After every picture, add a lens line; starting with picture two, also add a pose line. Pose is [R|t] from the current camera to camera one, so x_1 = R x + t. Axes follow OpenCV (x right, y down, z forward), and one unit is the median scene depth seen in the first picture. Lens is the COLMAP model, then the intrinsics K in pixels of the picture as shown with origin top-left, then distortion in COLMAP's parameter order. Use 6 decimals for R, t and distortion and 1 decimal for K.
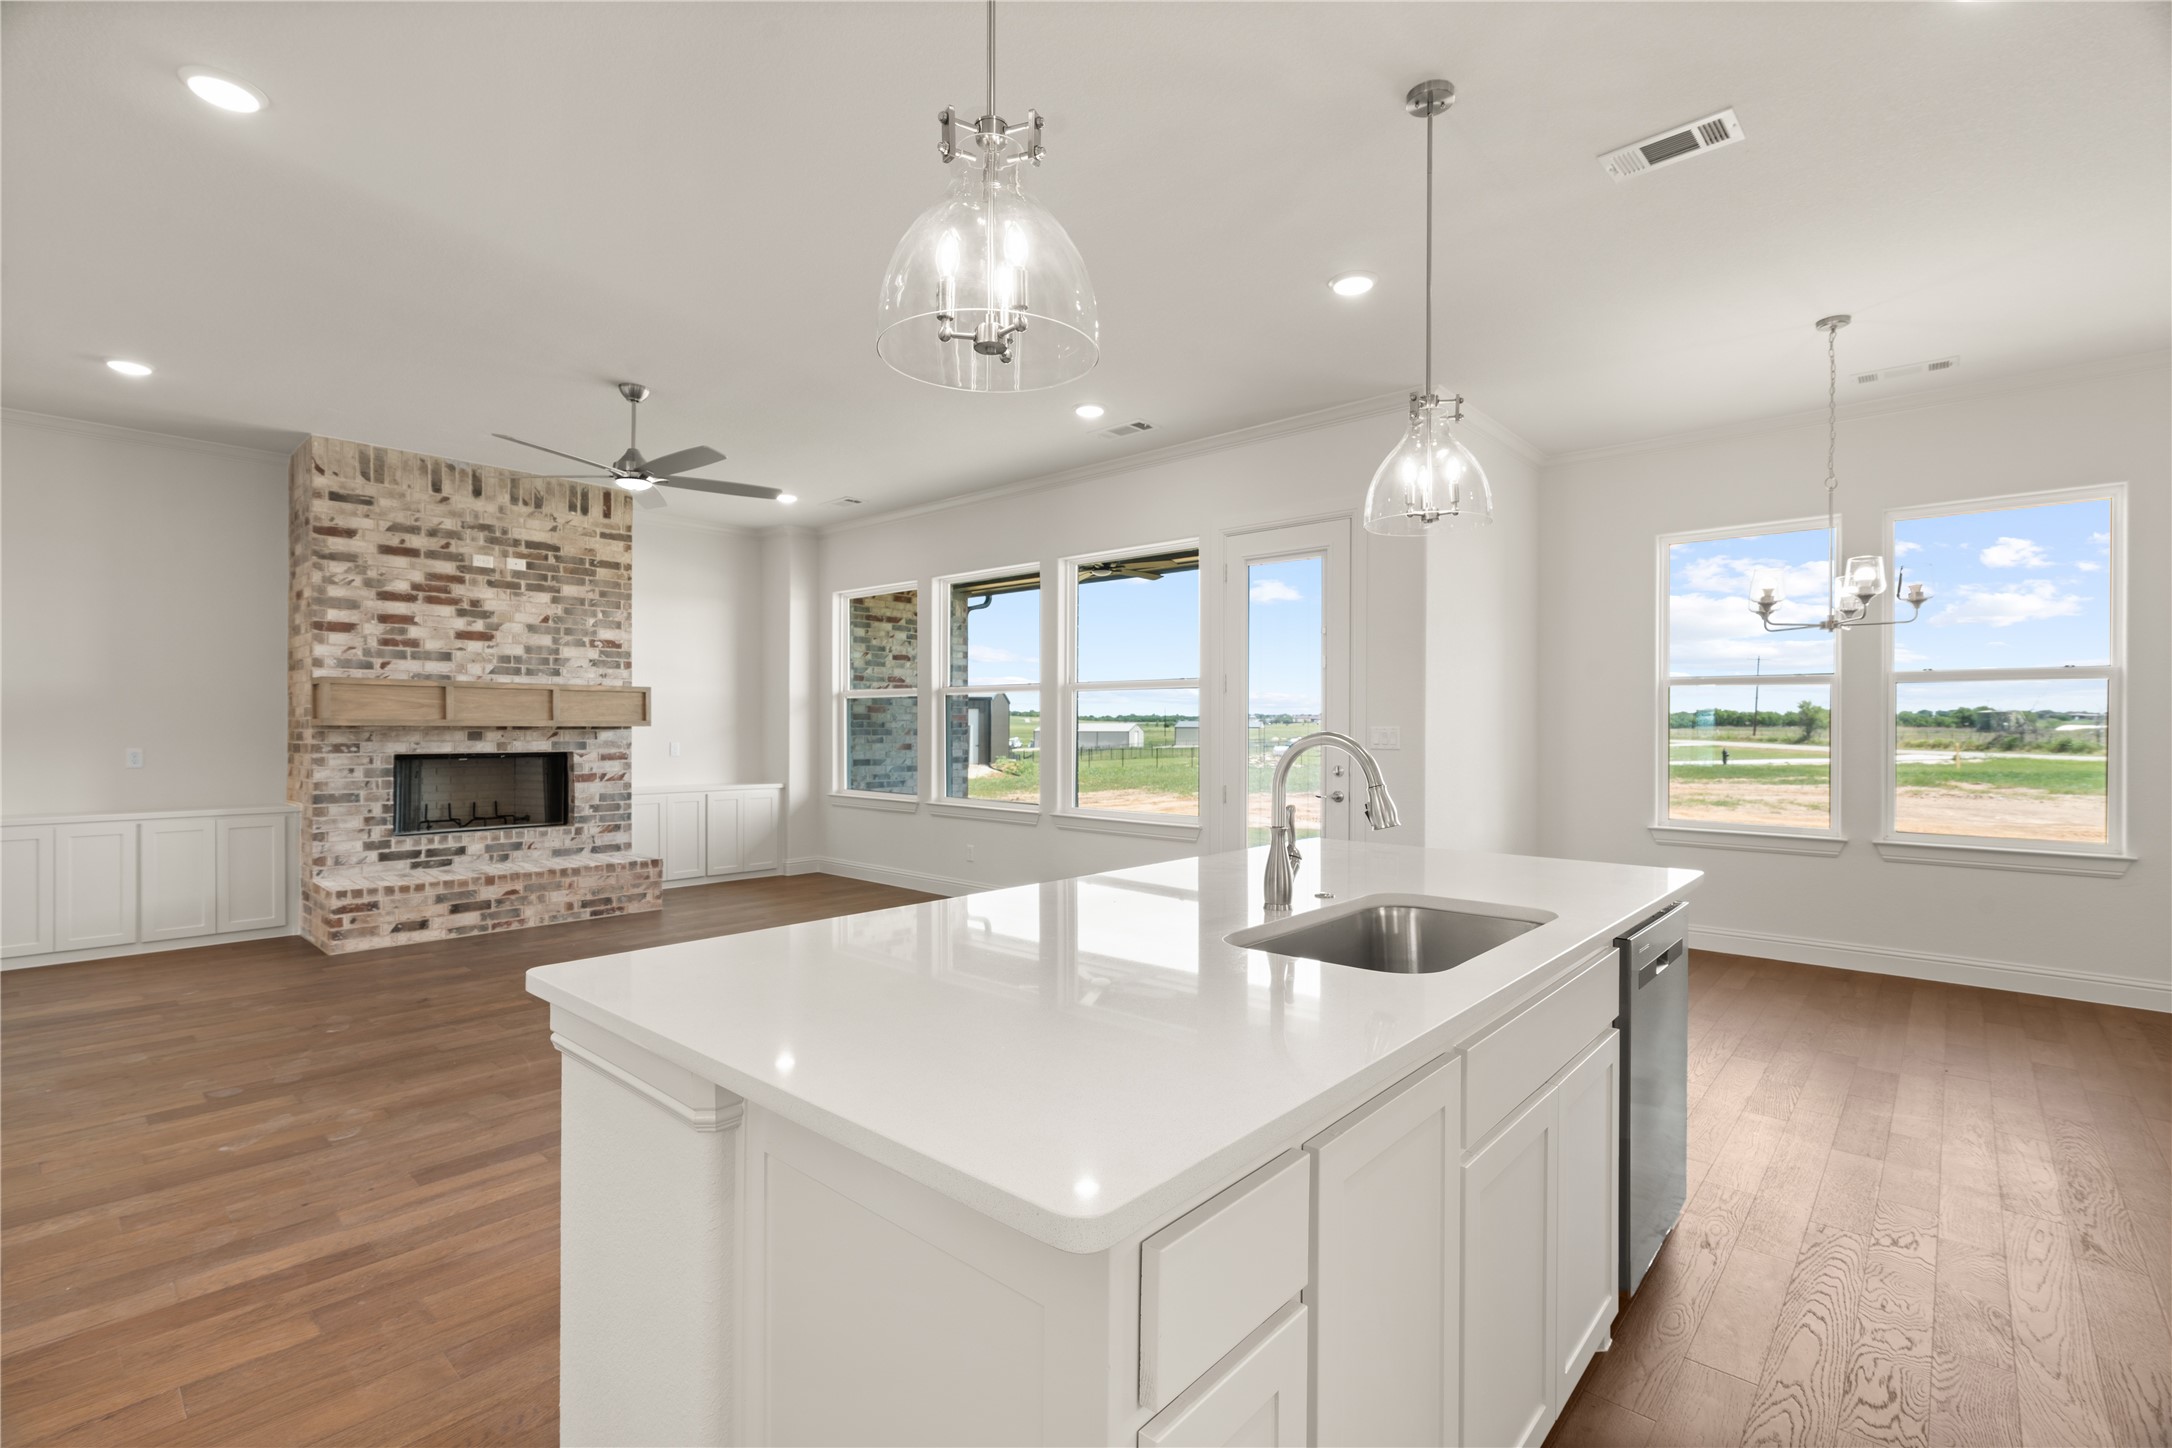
lens RADIAL K [[970.7, 0, 1083.3], [0, 970.7, 728.0], [0, 0, 1]] dist [0.002482, 0.000158]
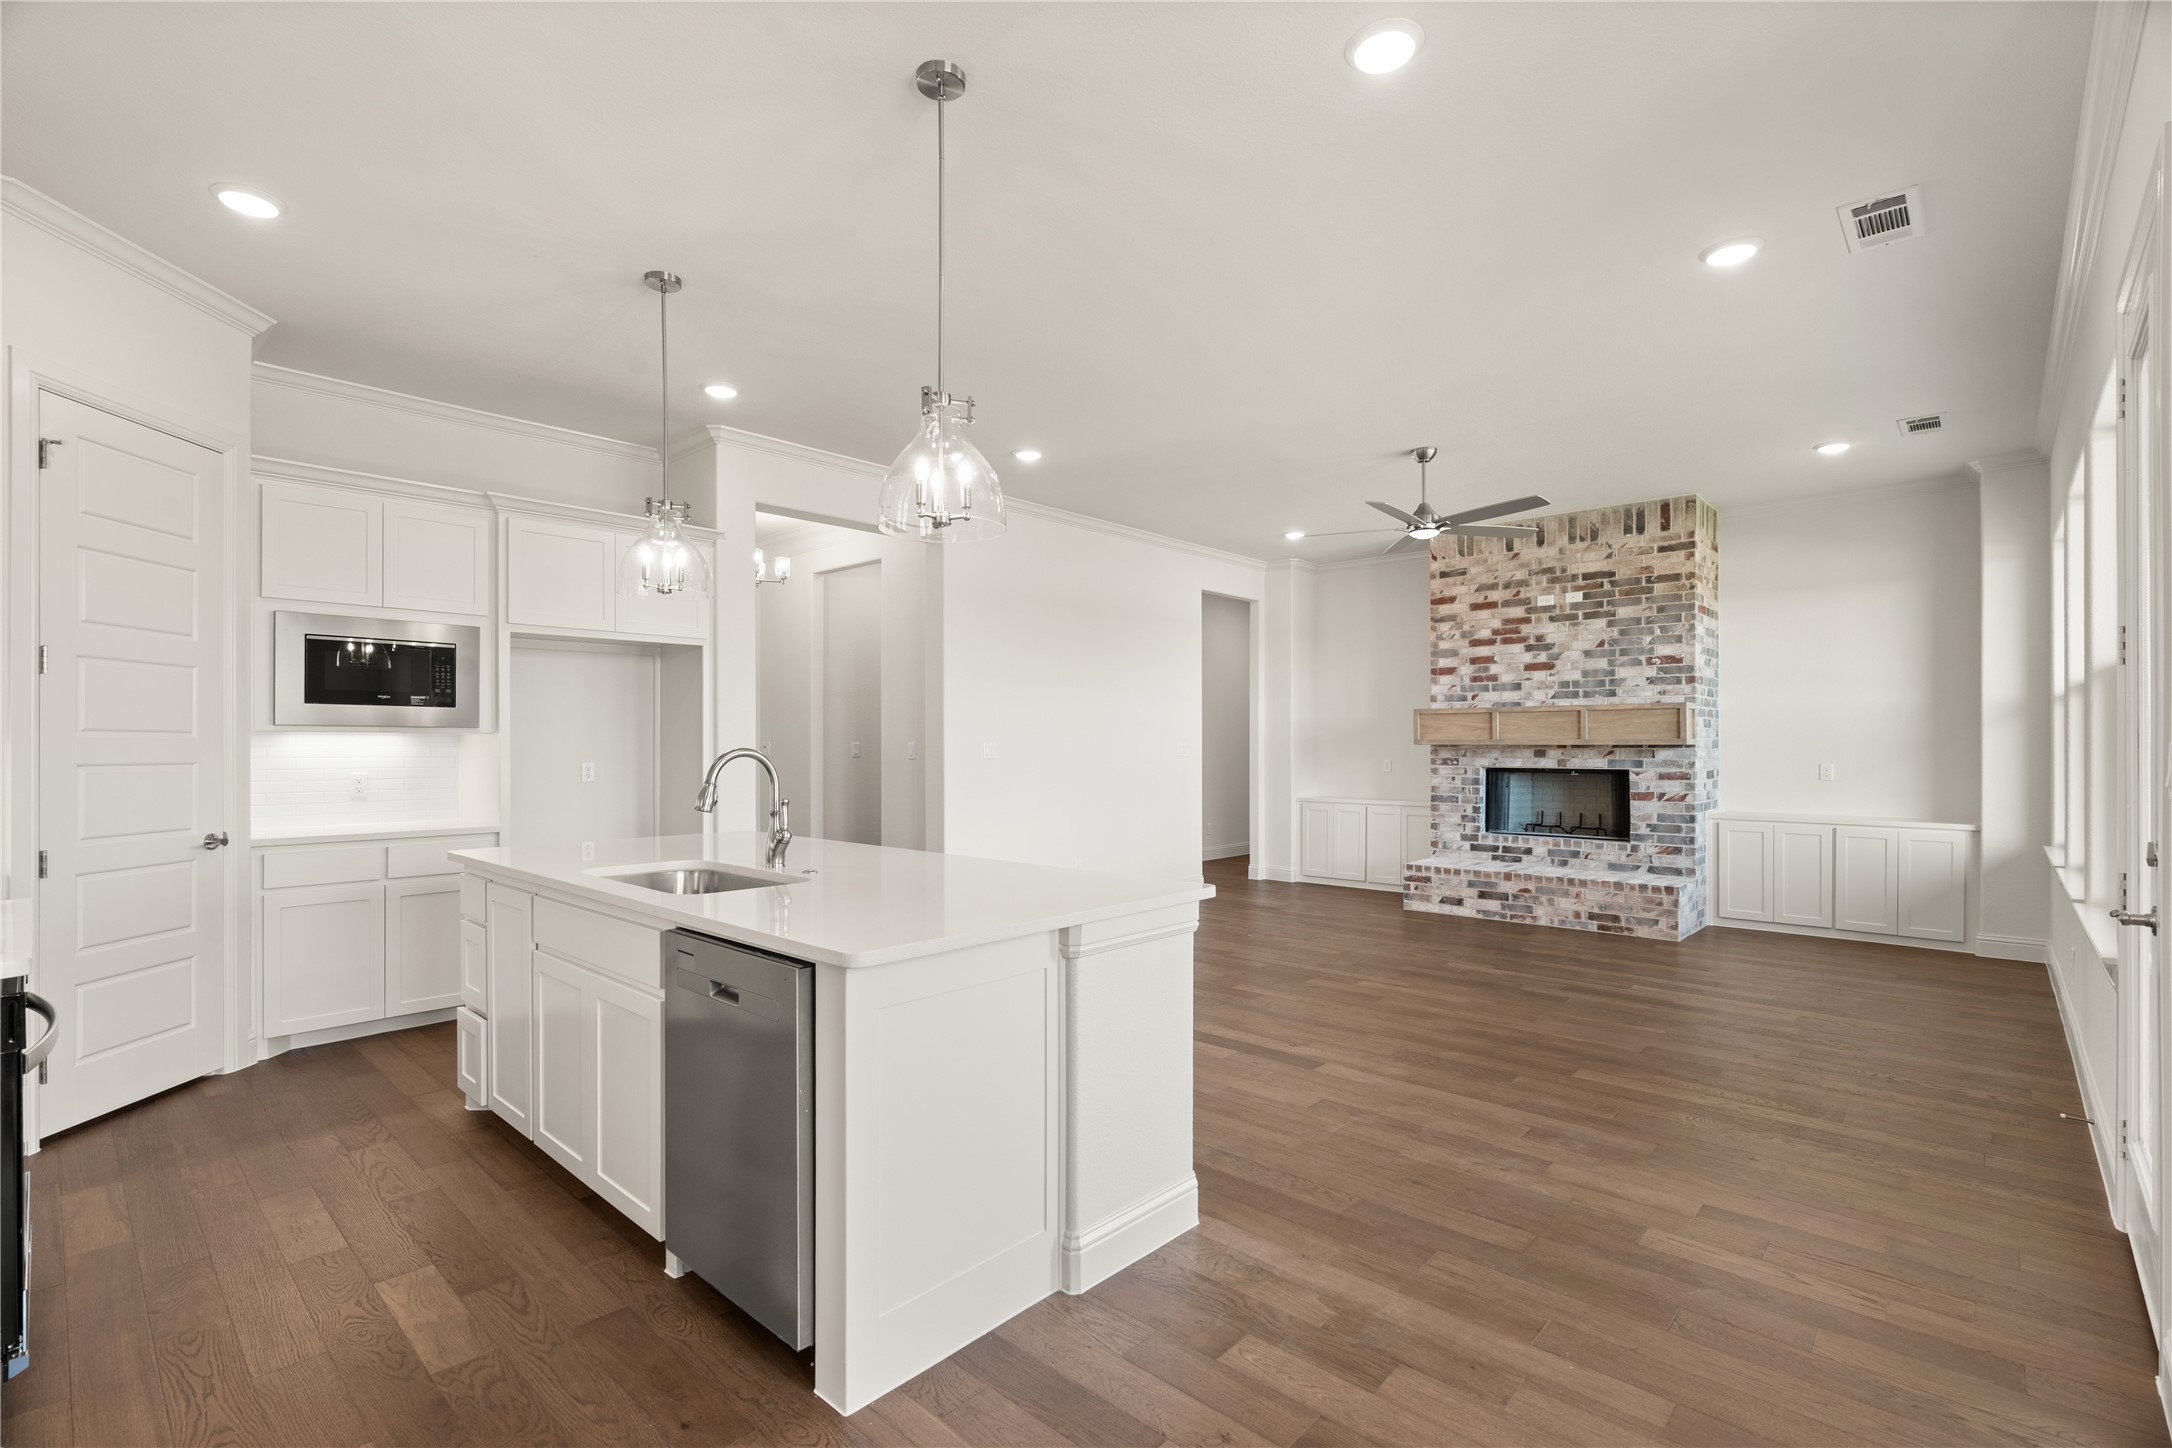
lens RADIAL K [[970.7, 0, 1092.9], [0, 970.7, 741.7], [0, 0, 1]] dist [0.002482, 0.000158]
pose [[0.004884, -0.004747, -0.999977, 0.532028], [0.000077, 0.999989, -0.004747, -0.000215], [0.999988, -0.000054, 0.004884, 0.470908]]
